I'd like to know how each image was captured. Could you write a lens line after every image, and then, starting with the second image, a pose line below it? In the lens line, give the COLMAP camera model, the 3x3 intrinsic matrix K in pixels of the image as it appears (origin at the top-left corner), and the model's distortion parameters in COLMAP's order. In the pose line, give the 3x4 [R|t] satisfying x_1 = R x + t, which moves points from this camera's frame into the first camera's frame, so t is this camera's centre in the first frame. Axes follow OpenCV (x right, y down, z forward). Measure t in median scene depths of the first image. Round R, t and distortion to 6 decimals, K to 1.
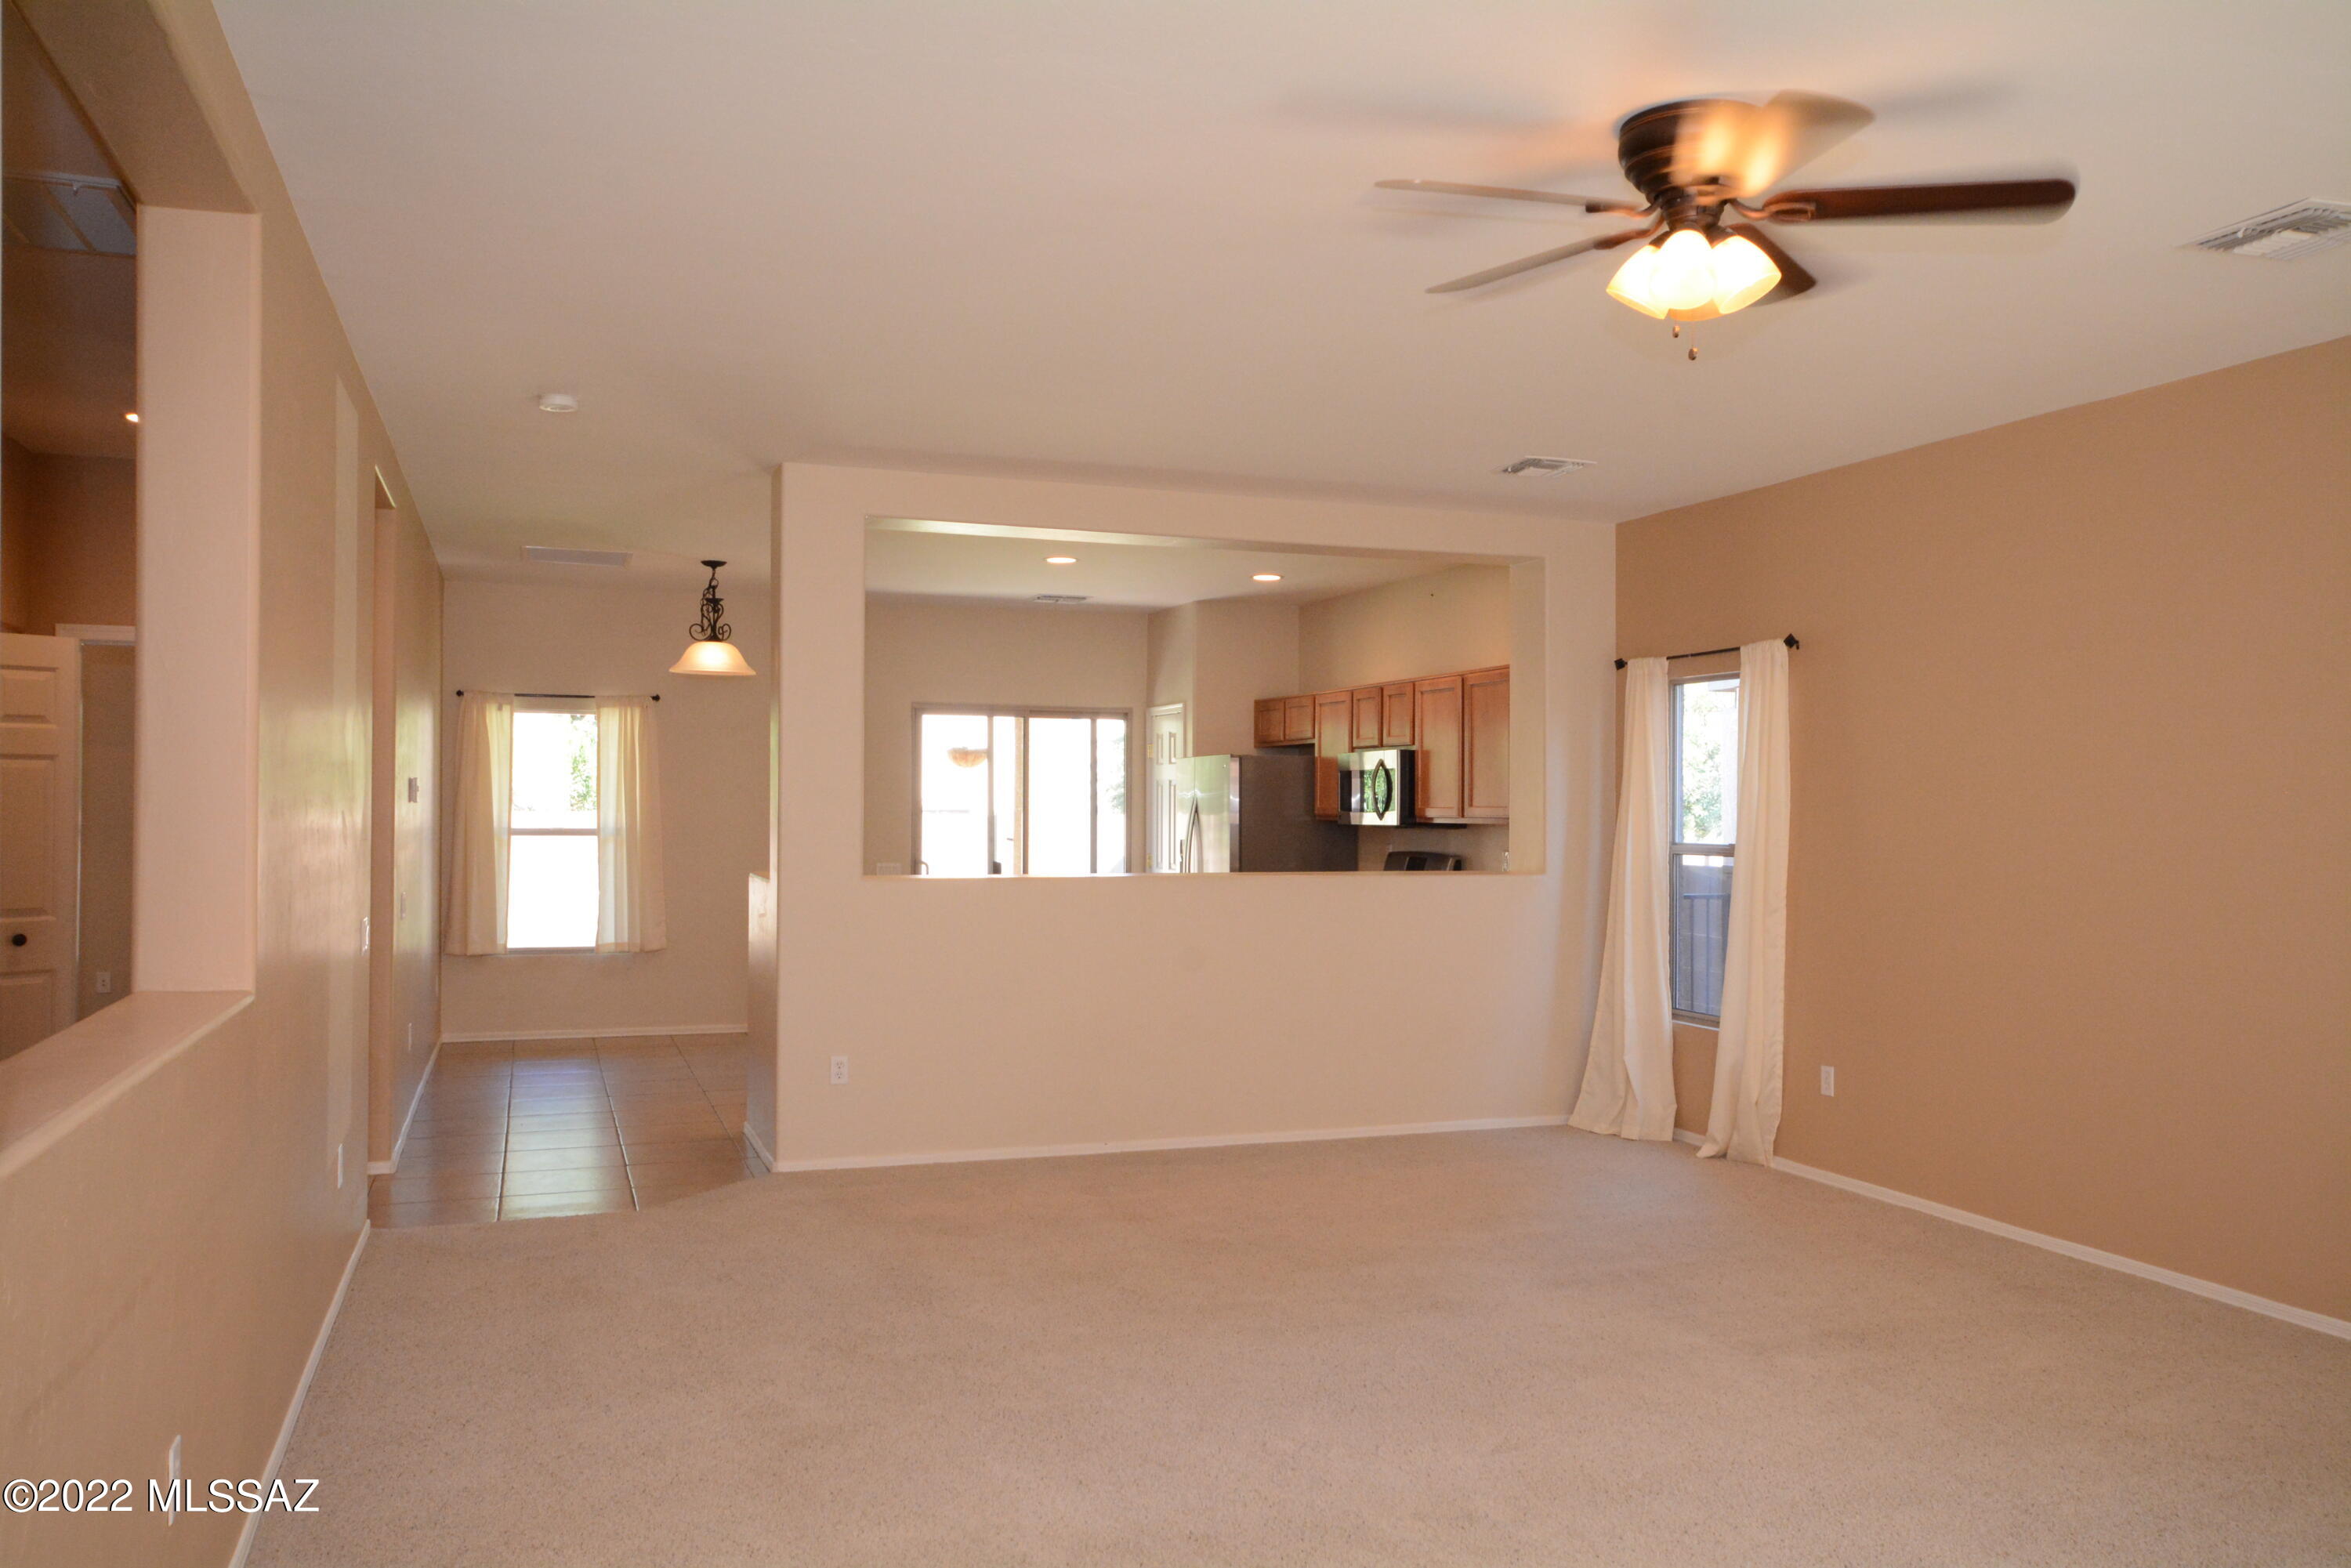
lens RADIAL K [[1878.9, 0, 1175.5], [0, 1878.9, 784.0], [0, 0, 1]] dist [-0.000407, 0.001317]
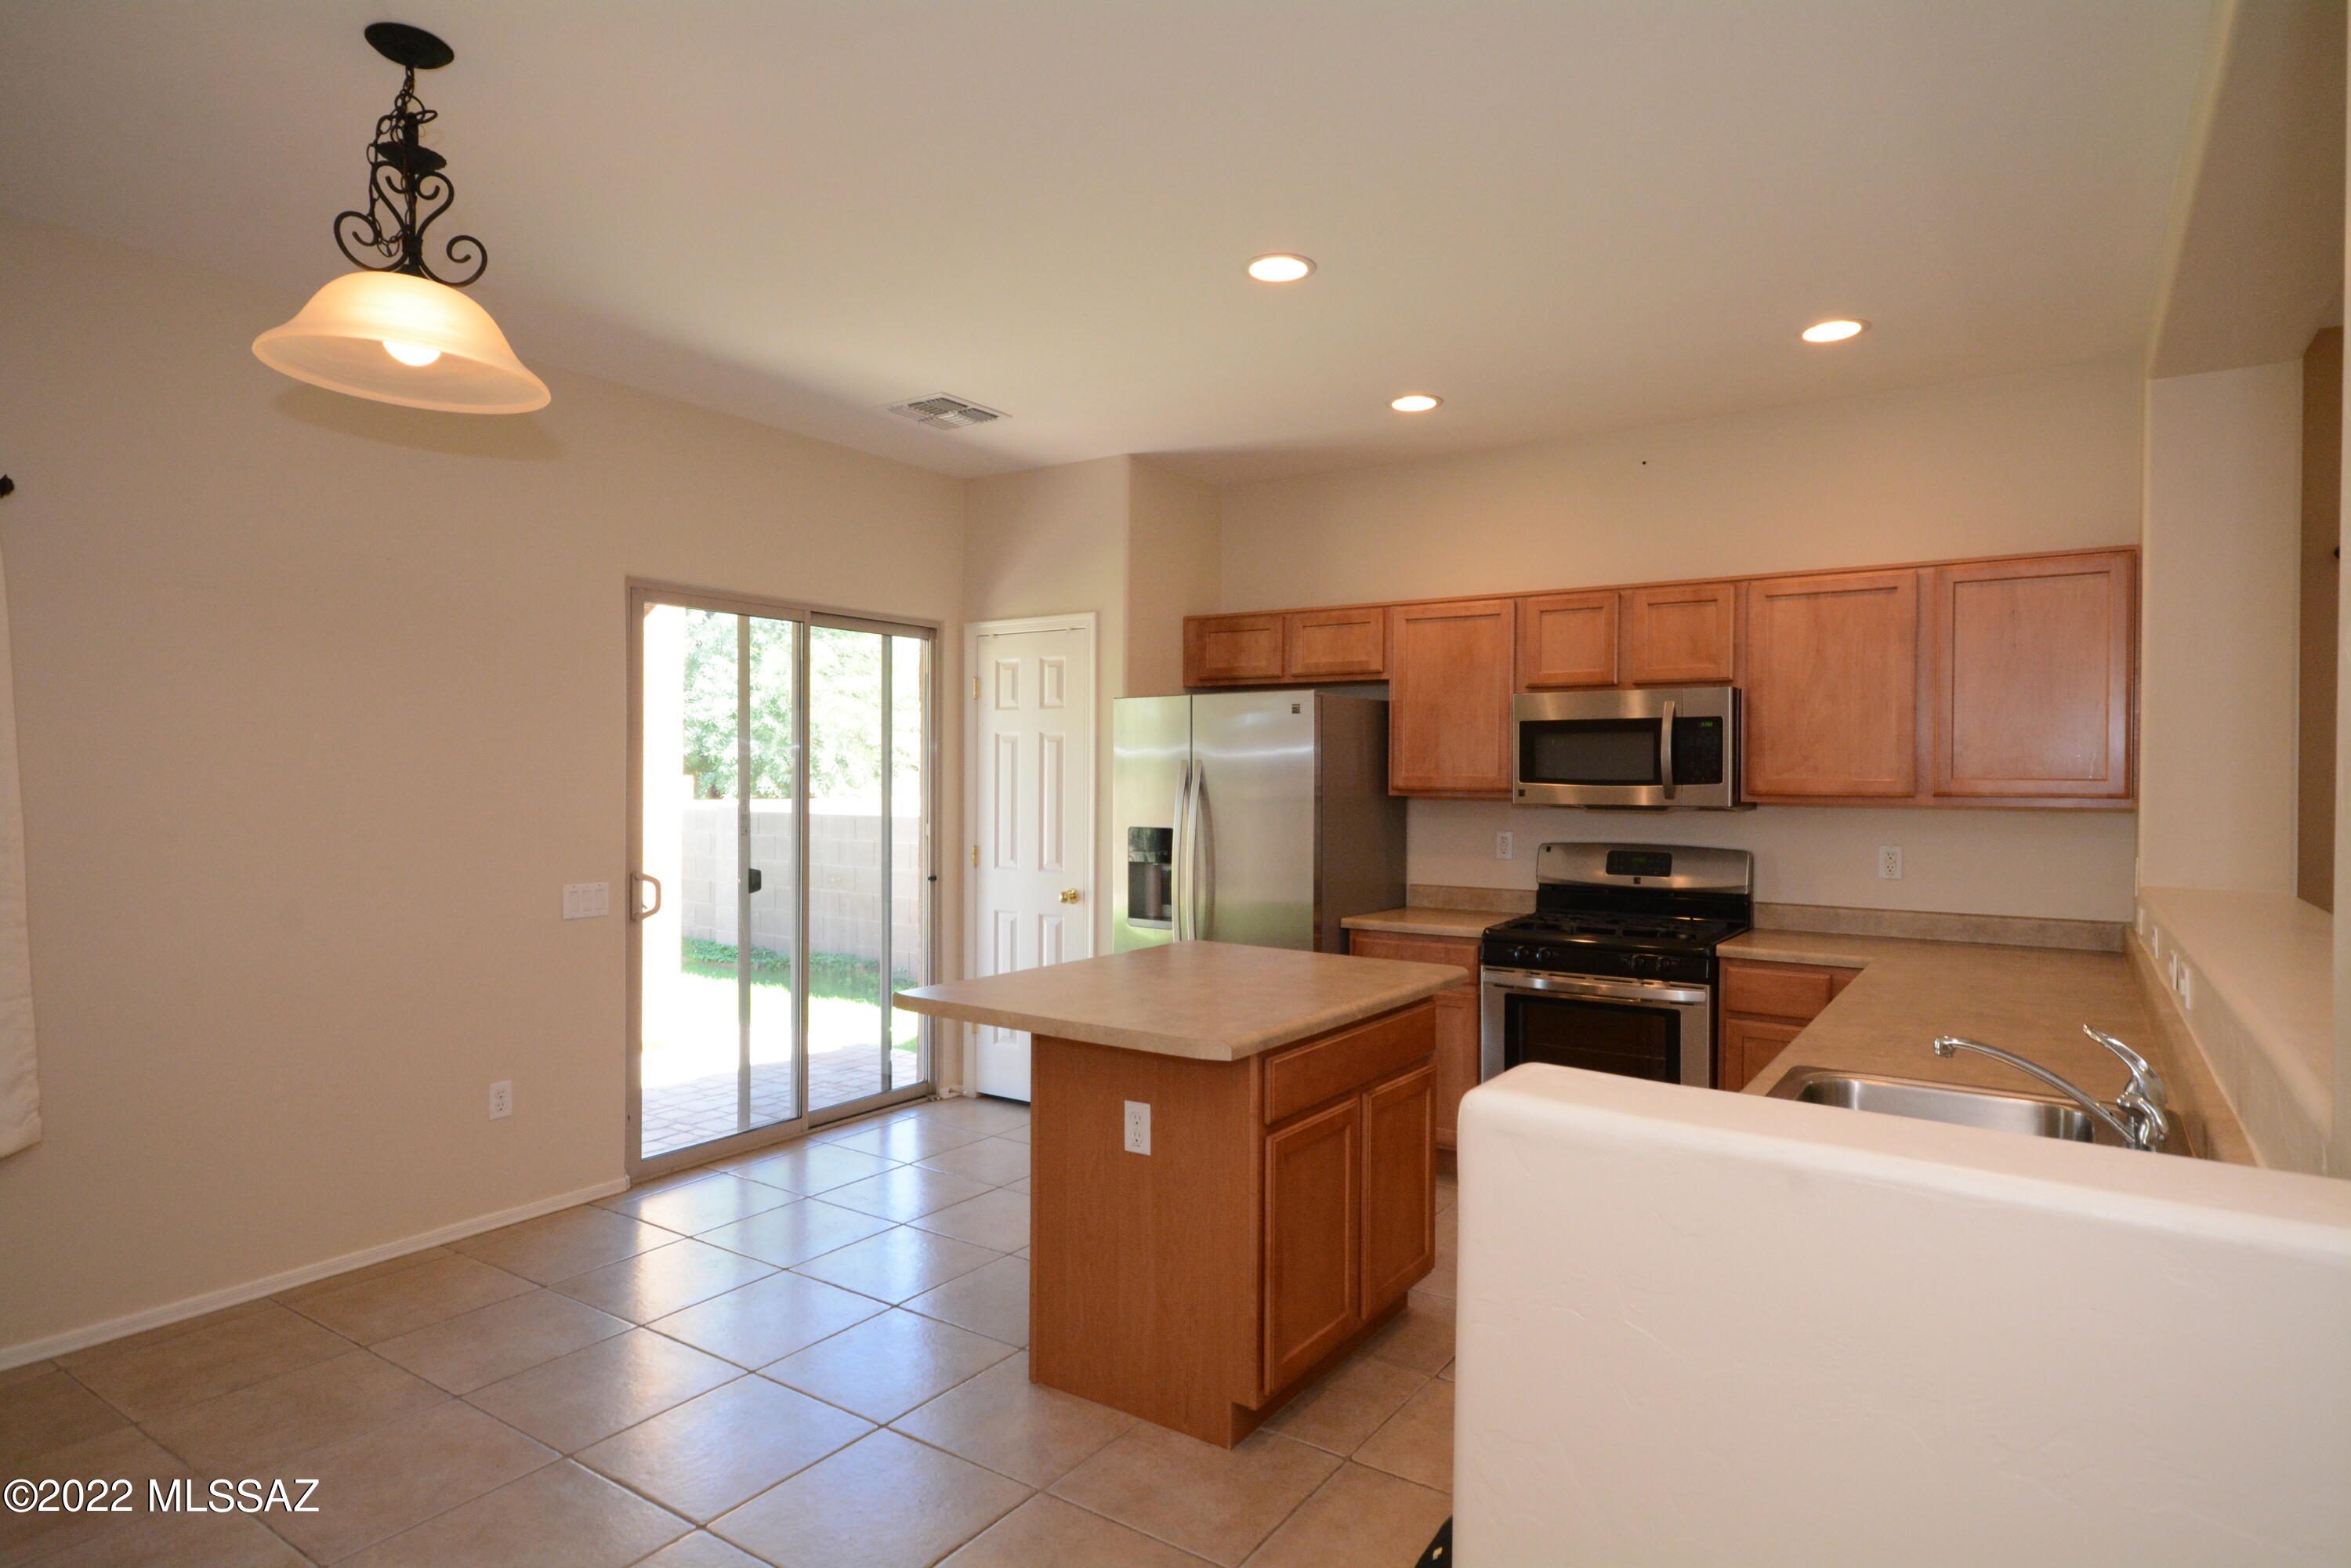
lens RADIAL K [[1286.5, 0, 1172.3], [0, 1286.5, 775.9], [0, 0, 1]] dist [-0.003265, -0.000105]
pose [[0.822109, -0.002040, 0.569326, -0.243471], [-0.011281, 0.999739, 0.019873, 0.003383], [-0.569218, -0.022760, 0.821872, 0.680370]]
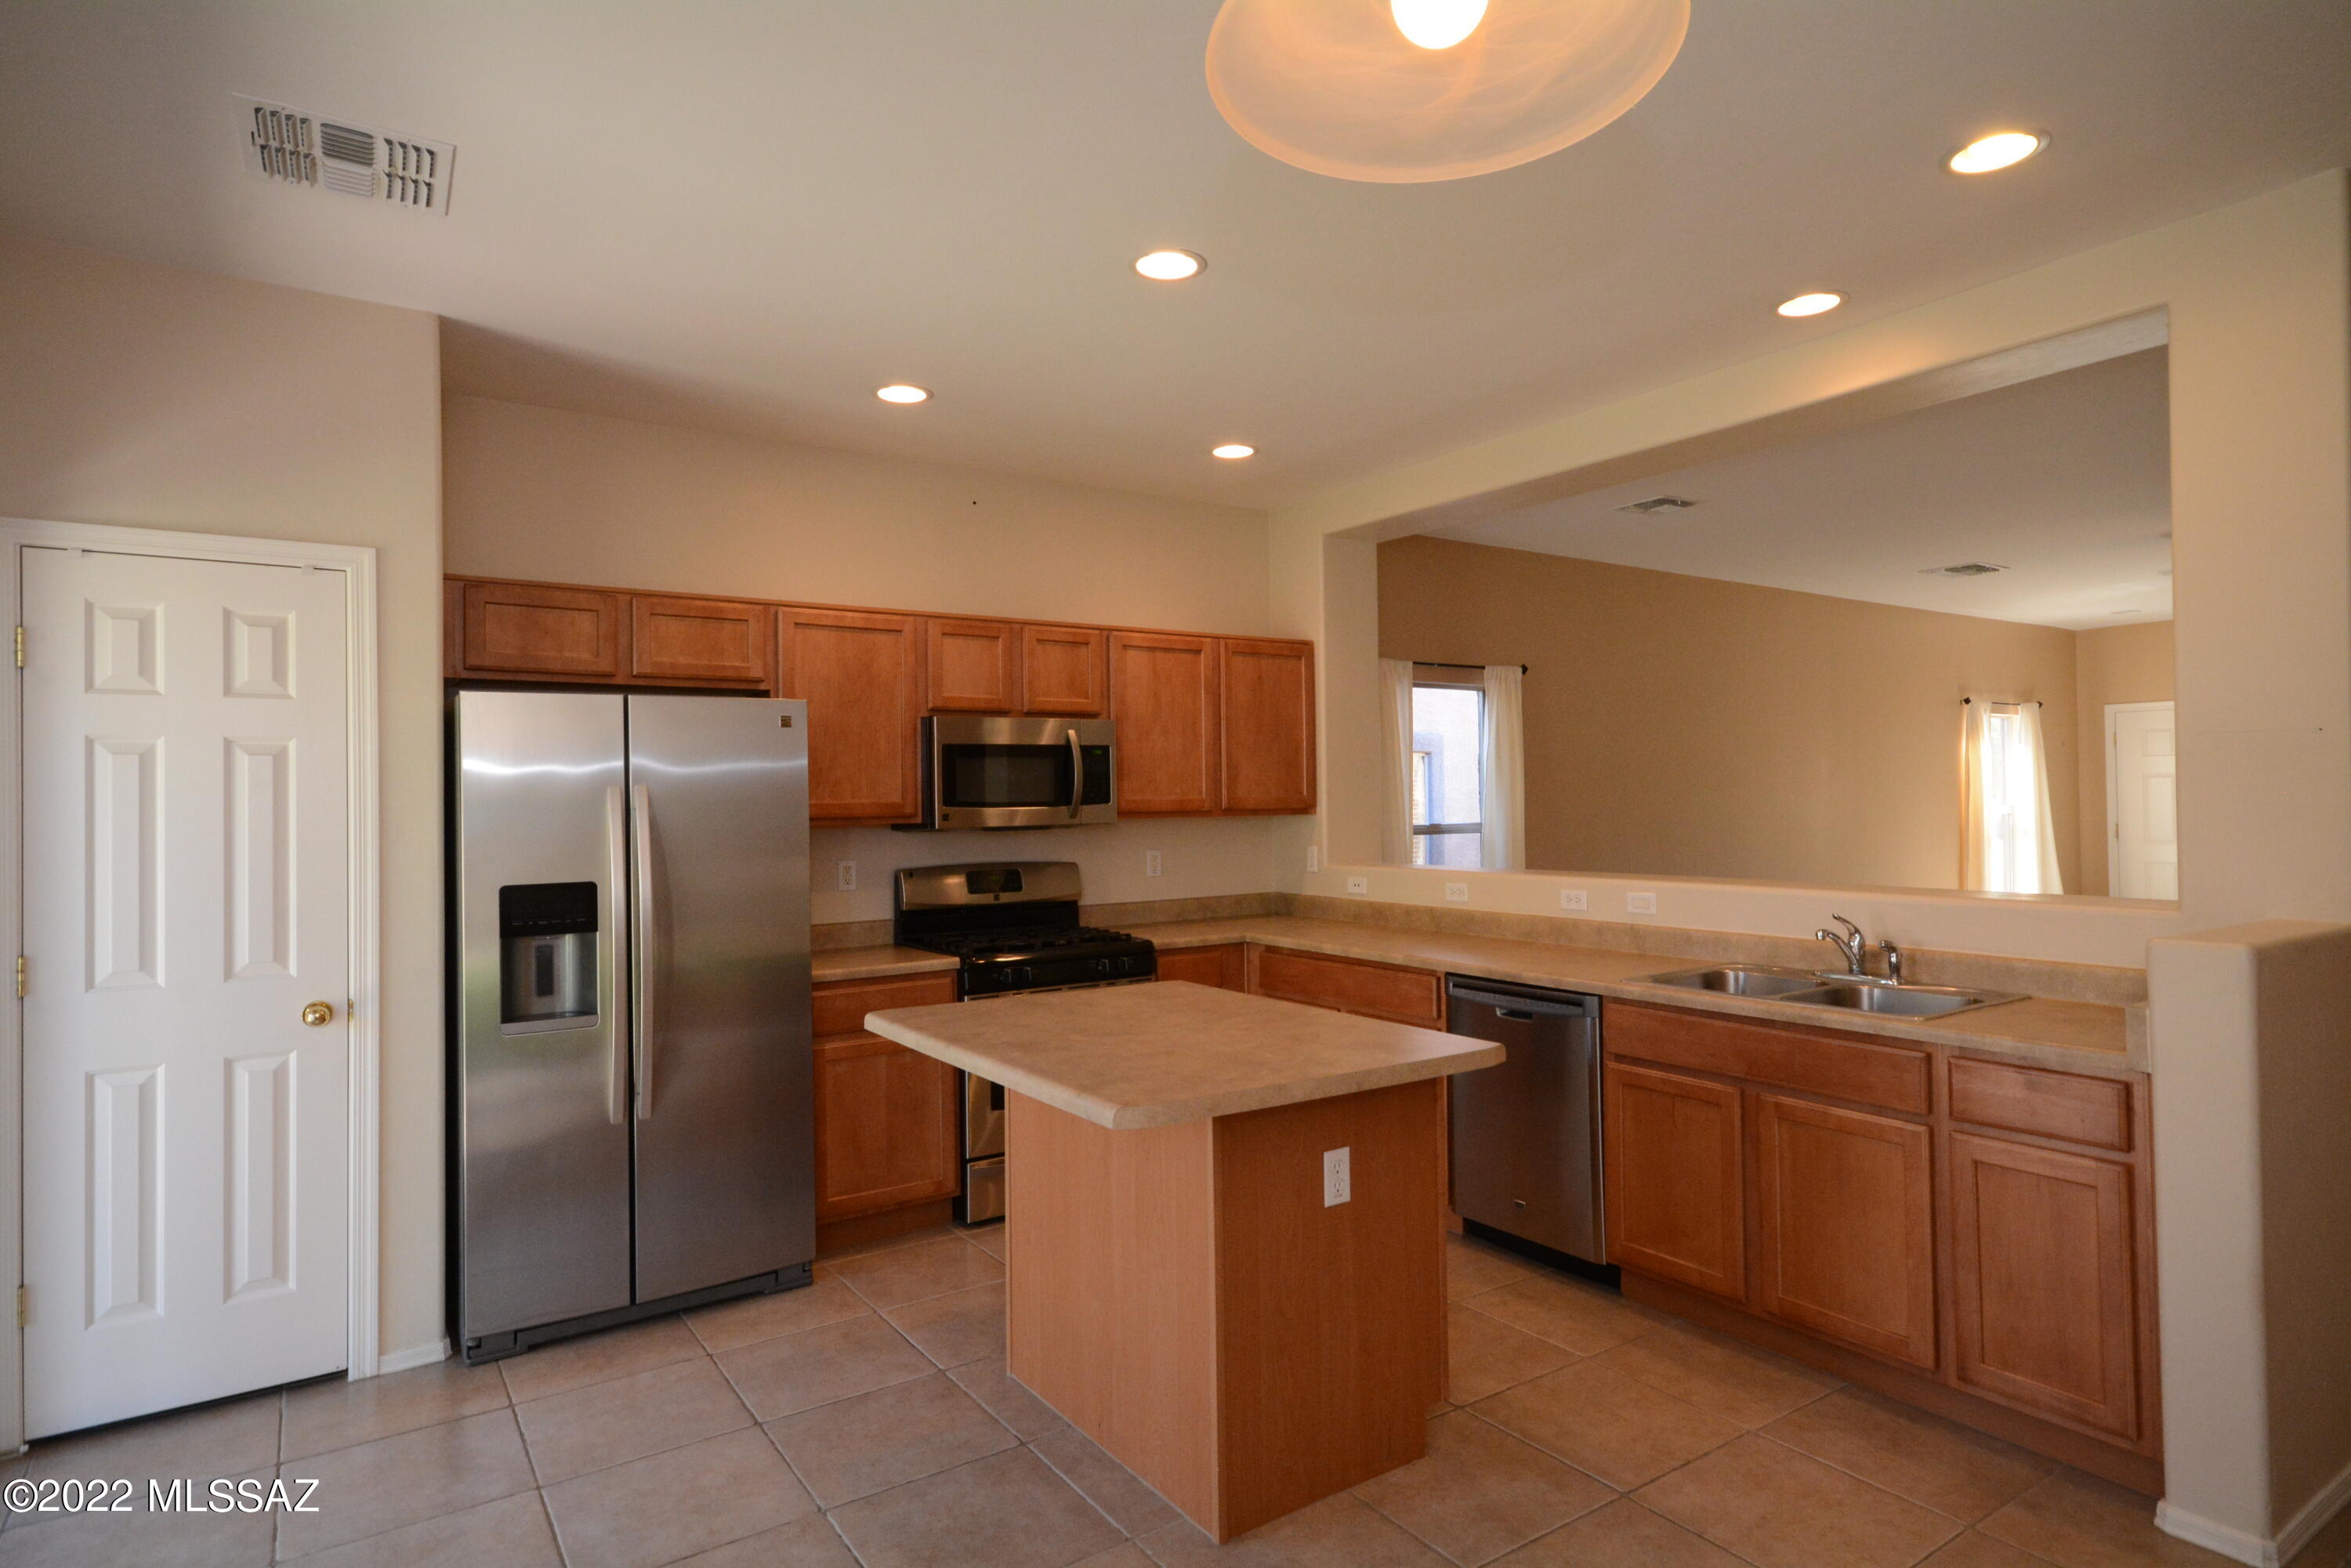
lens RADIAL K [[1290.3, 0, 1184.8], [0, 1290.3, 794.6], [0, 0, 1]] dist [0.001977, 0.000991]
pose [[-0.237582, -0.000379, 0.971367, -0.328187], [-0.005463, 0.999985, -0.000946, 0.008592], [-0.971352, -0.005531, -0.237581, 0.979285]]
